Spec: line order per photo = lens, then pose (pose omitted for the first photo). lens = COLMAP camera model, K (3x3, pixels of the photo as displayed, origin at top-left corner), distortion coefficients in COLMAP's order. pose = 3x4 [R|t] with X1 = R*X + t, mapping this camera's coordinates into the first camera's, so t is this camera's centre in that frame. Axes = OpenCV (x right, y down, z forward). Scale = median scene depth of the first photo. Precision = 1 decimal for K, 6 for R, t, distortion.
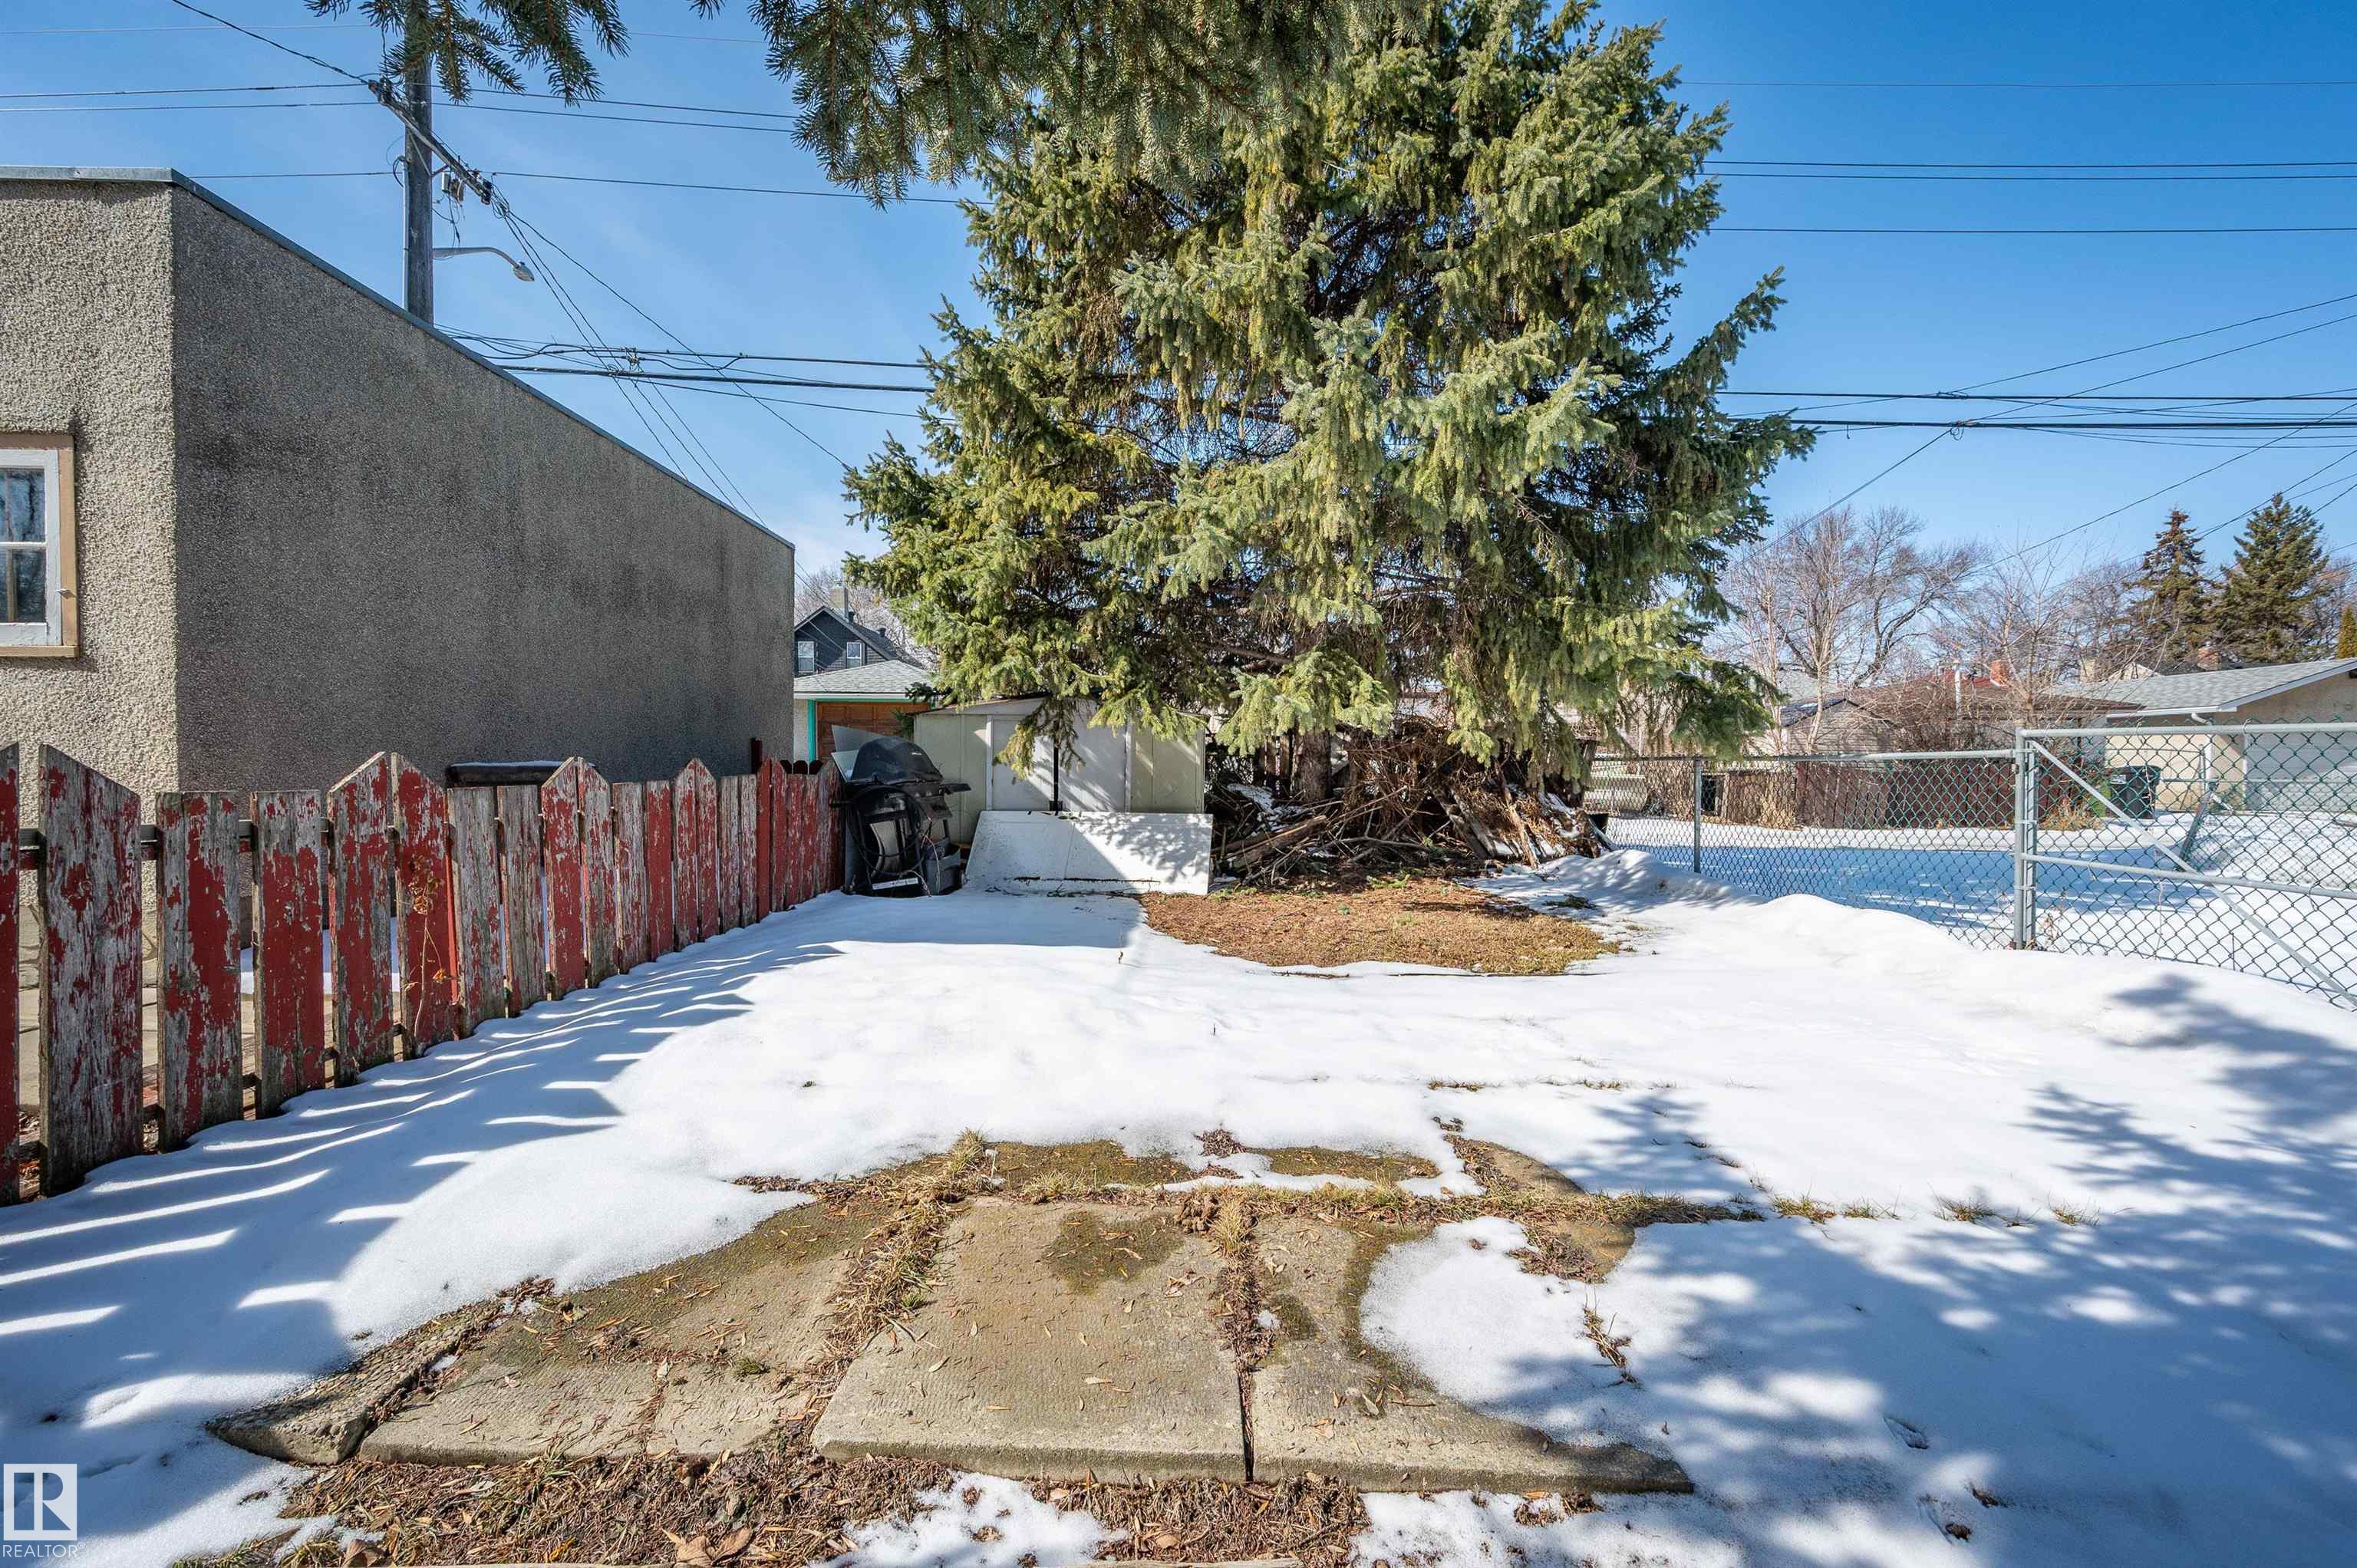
lens RADIAL K [[940.8, 0, 1178.5], [0, 940.8, 784.0], [0, 0, 1]] dist [0.001899, 0.000363]
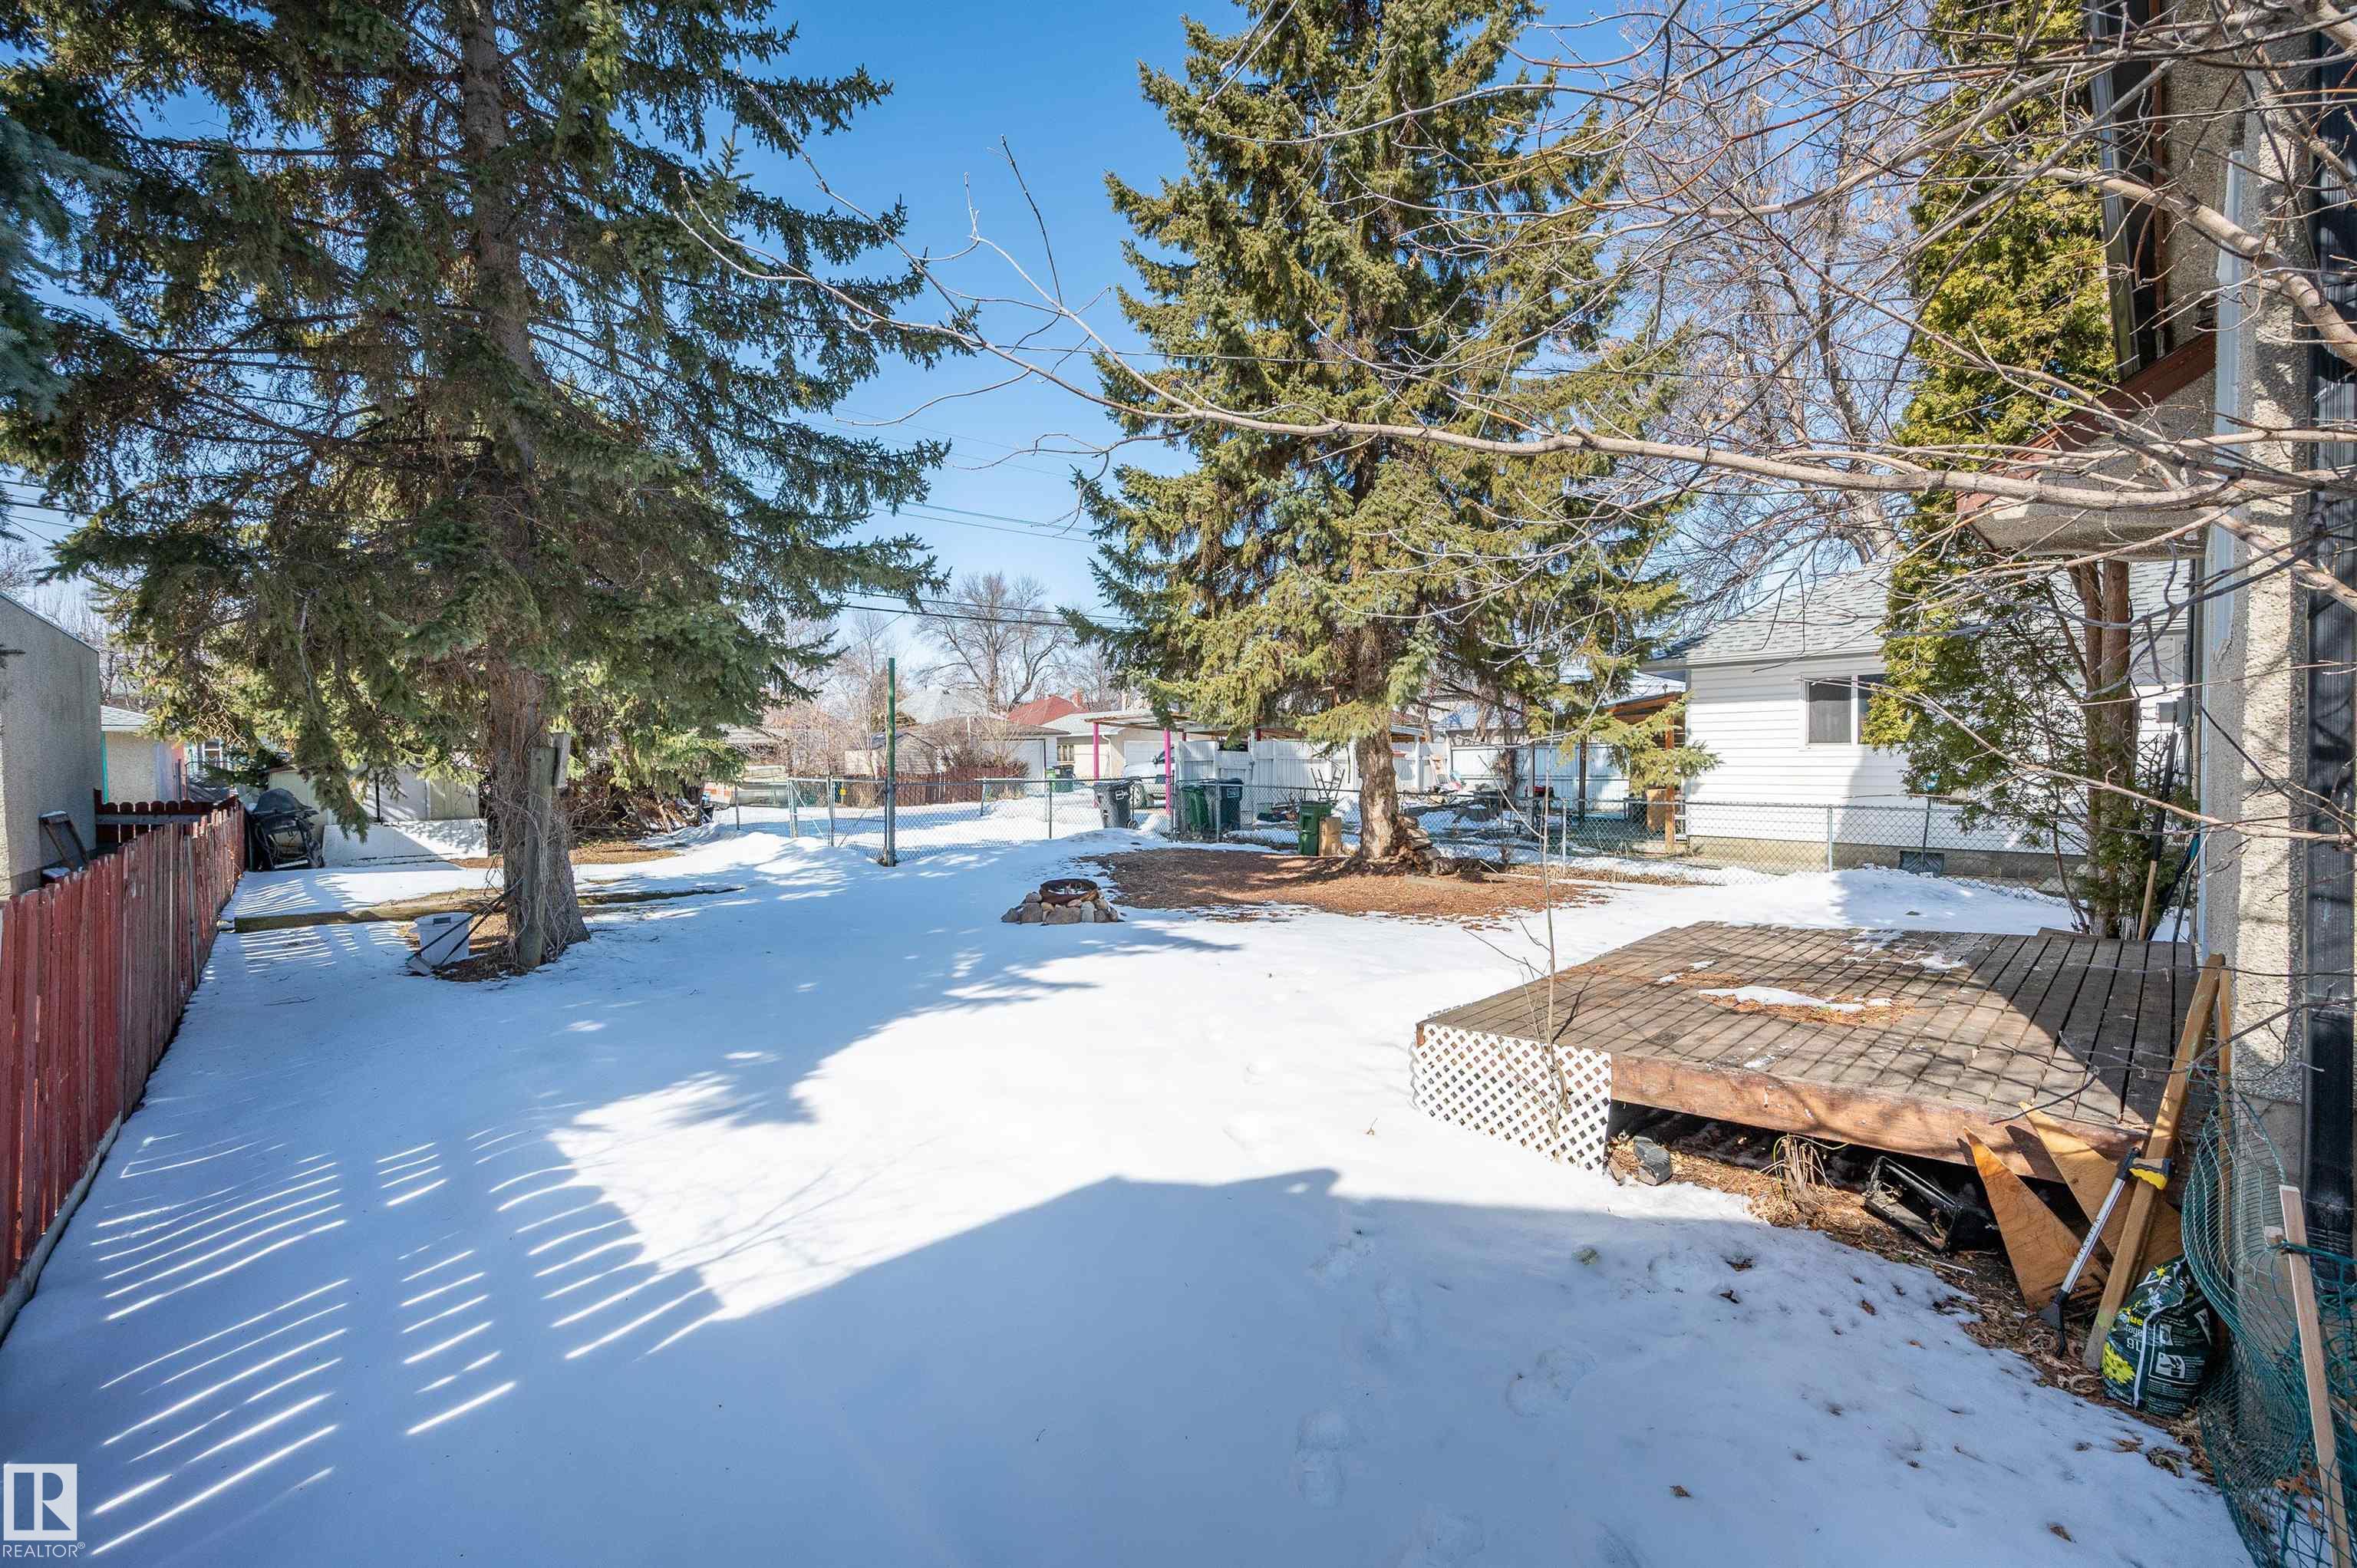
lens RADIAL K [[940.8, 0, 1178.5], [0, 940.8, 784.0], [0, 0, 1]] dist [0.001899, 0.000363]
pose [[0.740975, -0.040447, 0.670313, -0.204364], [0.035295, 0.999150, 0.021274, -0.029710], [-0.670604, 0.007895, 0.741773, -1.392779]]
